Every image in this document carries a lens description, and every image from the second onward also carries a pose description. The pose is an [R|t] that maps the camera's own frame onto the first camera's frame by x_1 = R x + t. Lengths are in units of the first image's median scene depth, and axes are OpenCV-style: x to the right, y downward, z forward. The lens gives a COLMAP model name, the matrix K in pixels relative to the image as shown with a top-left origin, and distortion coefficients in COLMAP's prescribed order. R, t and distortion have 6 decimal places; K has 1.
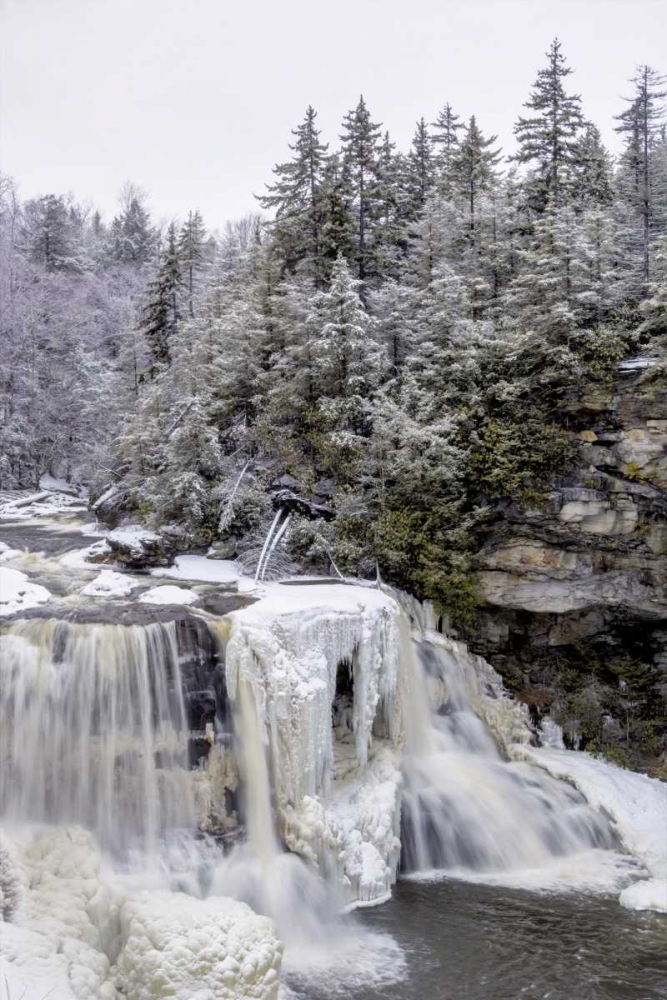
lens RADIAL K [[1529.4, 0, 333.5], [0, 1529.4, 500.0], [0, 0, 1]] dist [-0.005253, 0.206785]
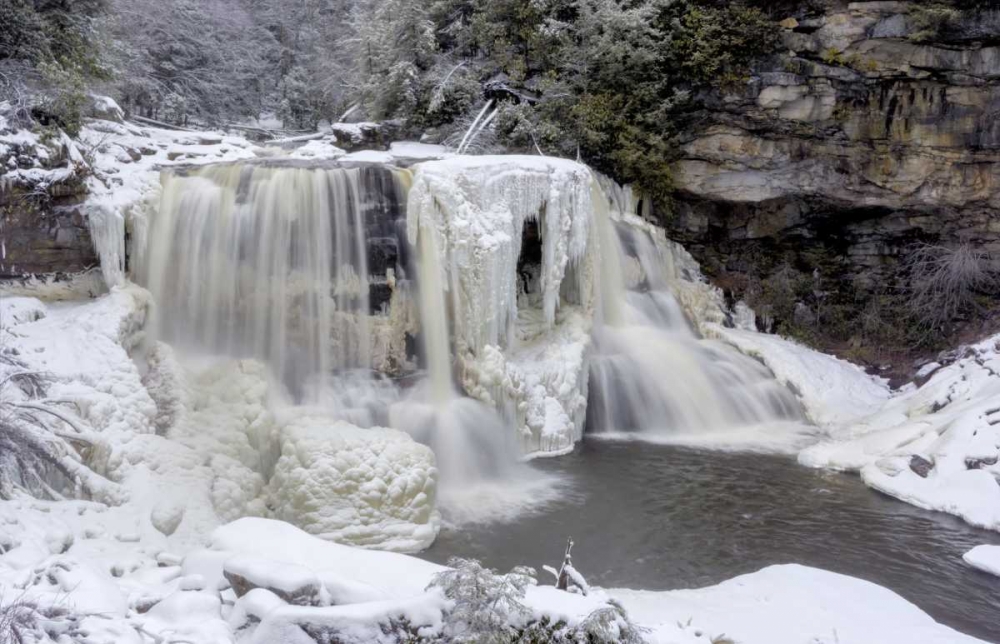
lens RADIAL K [[1169.4, 0, 500.0], [0, 1169.4, 322.0], [0, 0, 1]] dist [-0.009588, 0.024554]
pose [[0.995161, 0.023794, -0.095329, 0.054470], [-0.015654, 0.996237, 0.085241, 0.094716], [0.096998, -0.083336, 0.991790, 0.196186]]
